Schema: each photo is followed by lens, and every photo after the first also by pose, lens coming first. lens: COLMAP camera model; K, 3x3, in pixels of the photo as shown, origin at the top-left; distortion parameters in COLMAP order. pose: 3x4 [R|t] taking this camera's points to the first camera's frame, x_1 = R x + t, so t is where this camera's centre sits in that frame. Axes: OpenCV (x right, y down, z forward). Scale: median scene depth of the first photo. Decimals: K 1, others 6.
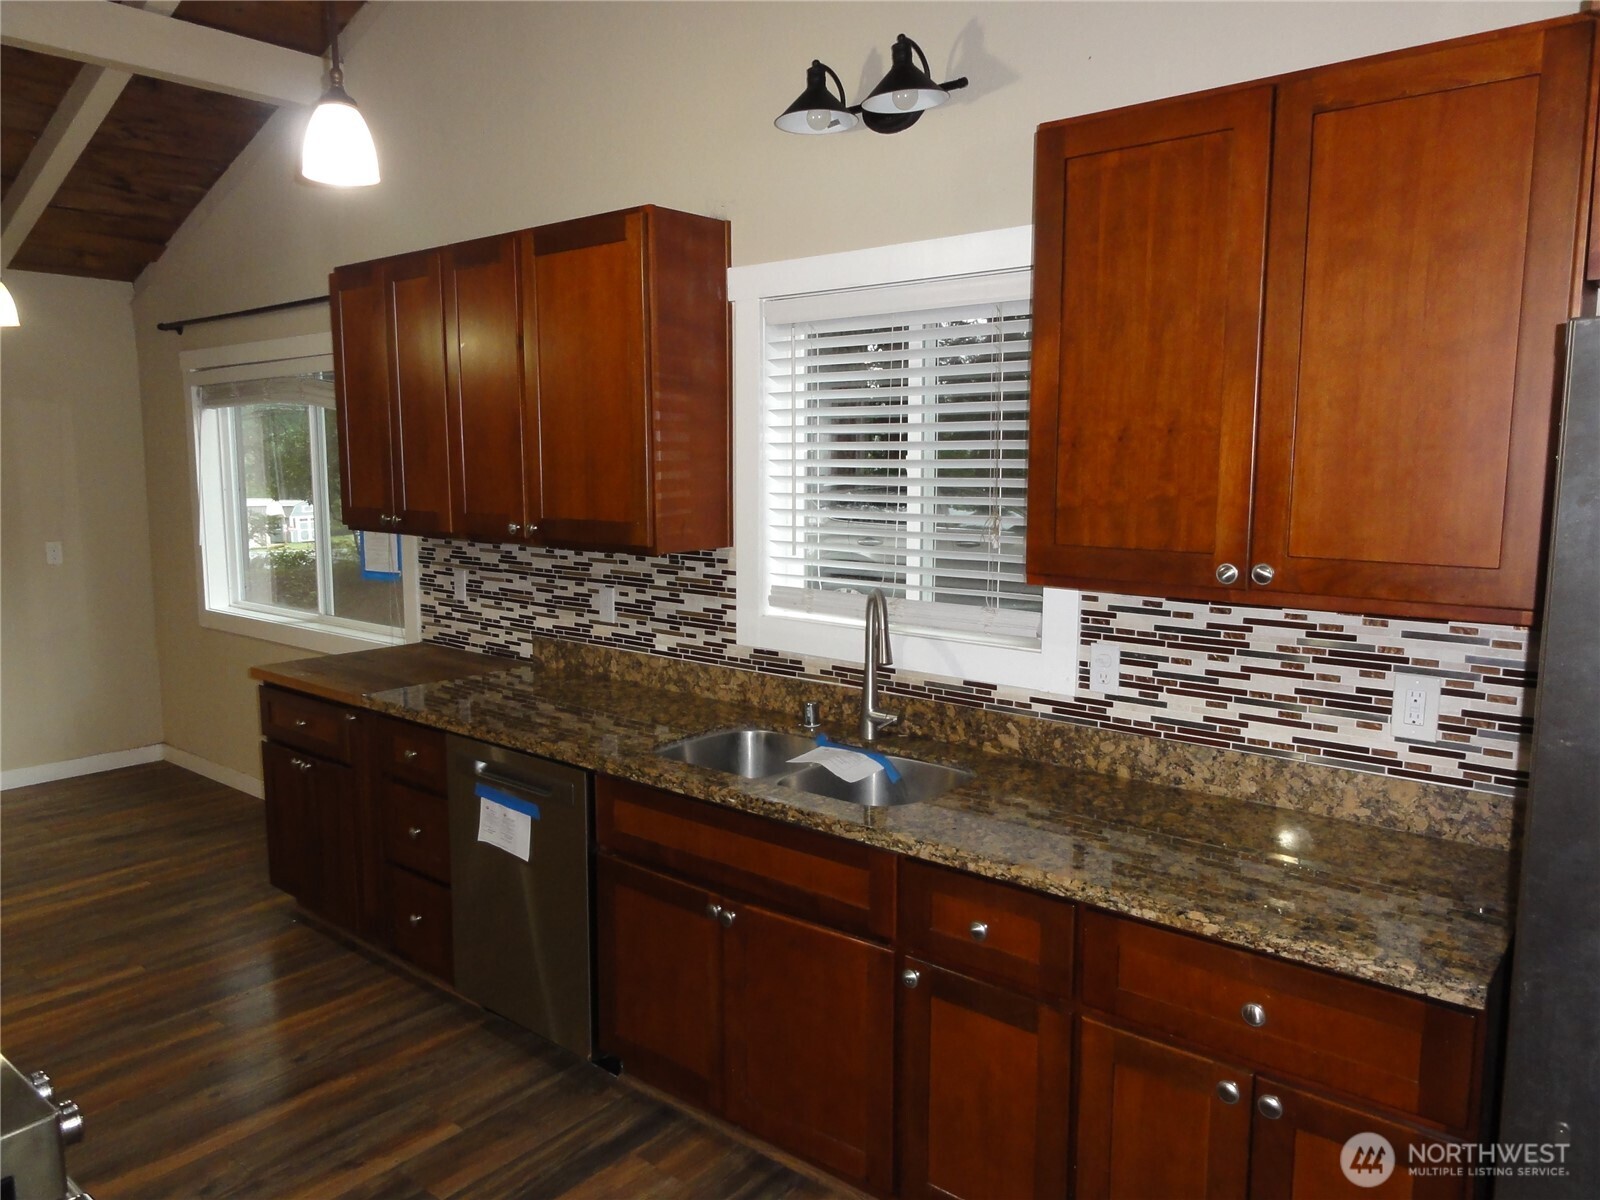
lens RADIAL K [[1133.4, 0, 802.2], [0, 1133.4, 599.8], [0, 0, 1]] dist [-0.011776, -0.001626]
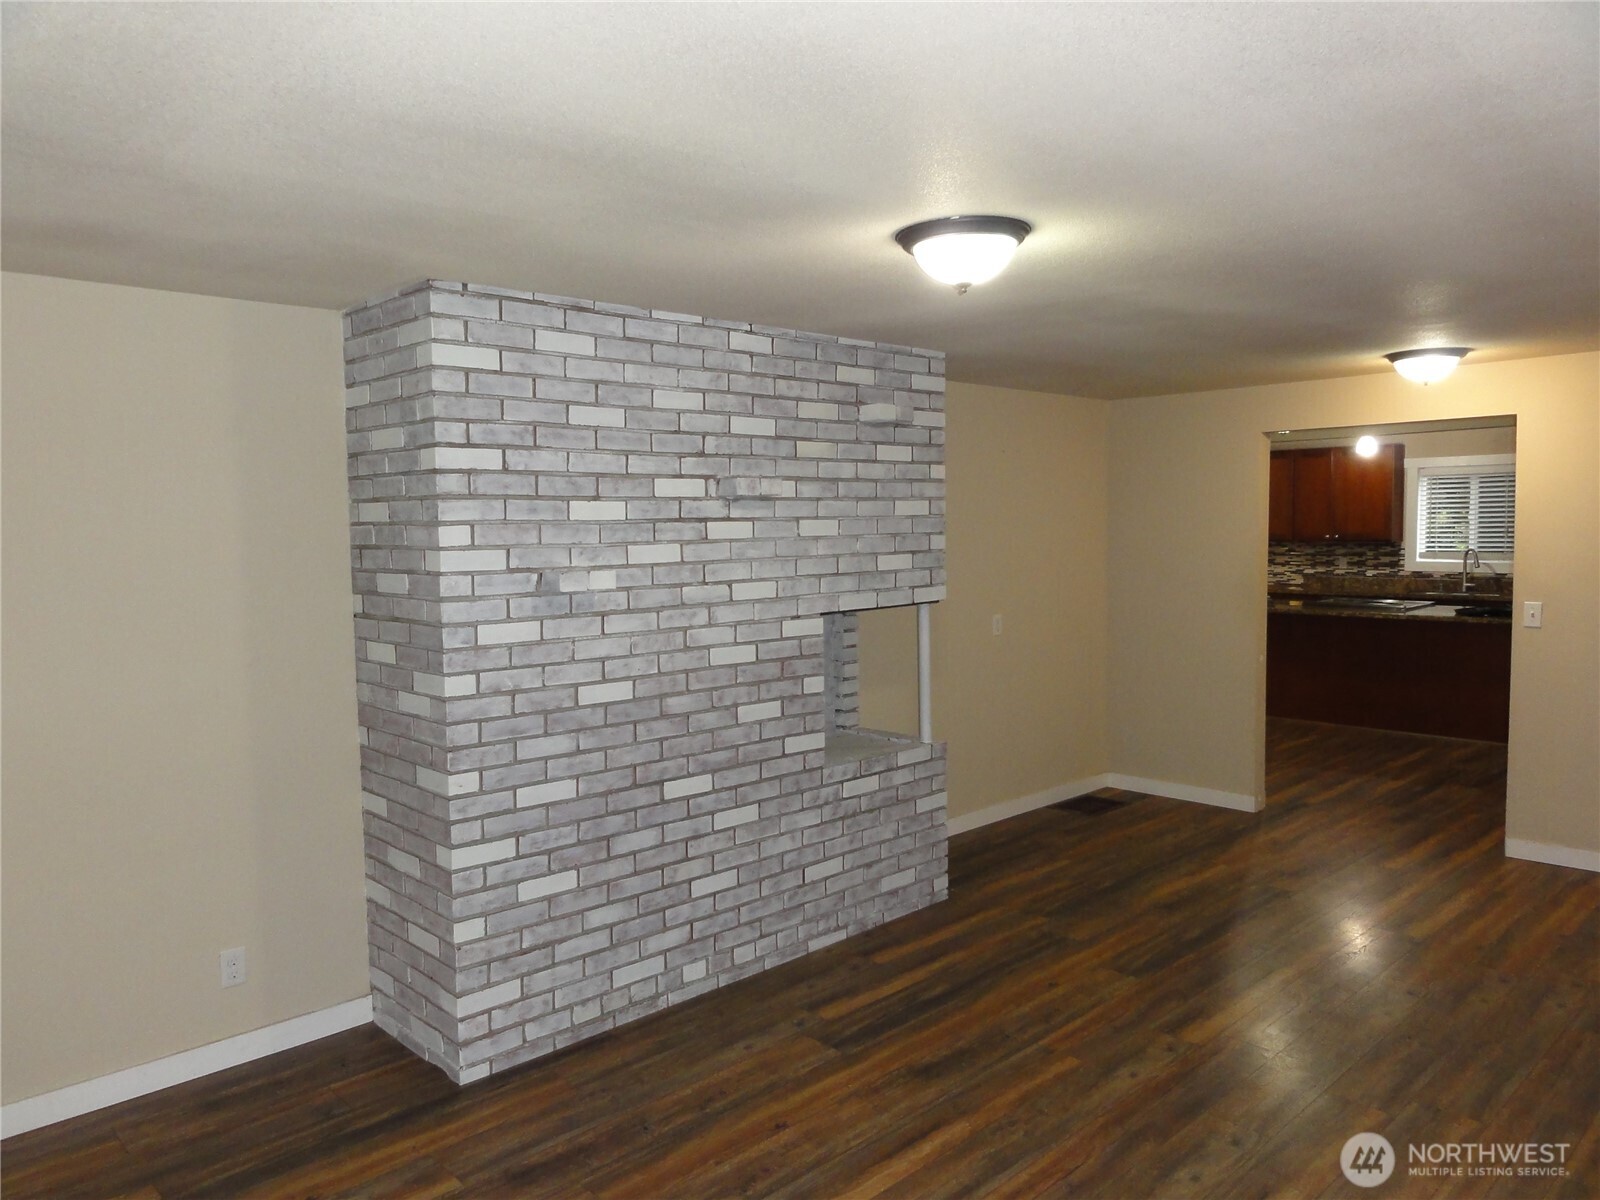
lens RADIAL K [[1133.4, 0, 798.8], [0, 1133.4, 602.2], [0, 0, 1]] dist [-0.011776, -0.001626]
pose [[0.995007, -0.008589, -0.099438, -1.401402], [0.003287, 0.998570, -0.053363, 0.283022], [0.099754, 0.052770, 0.993612, -2.297786]]
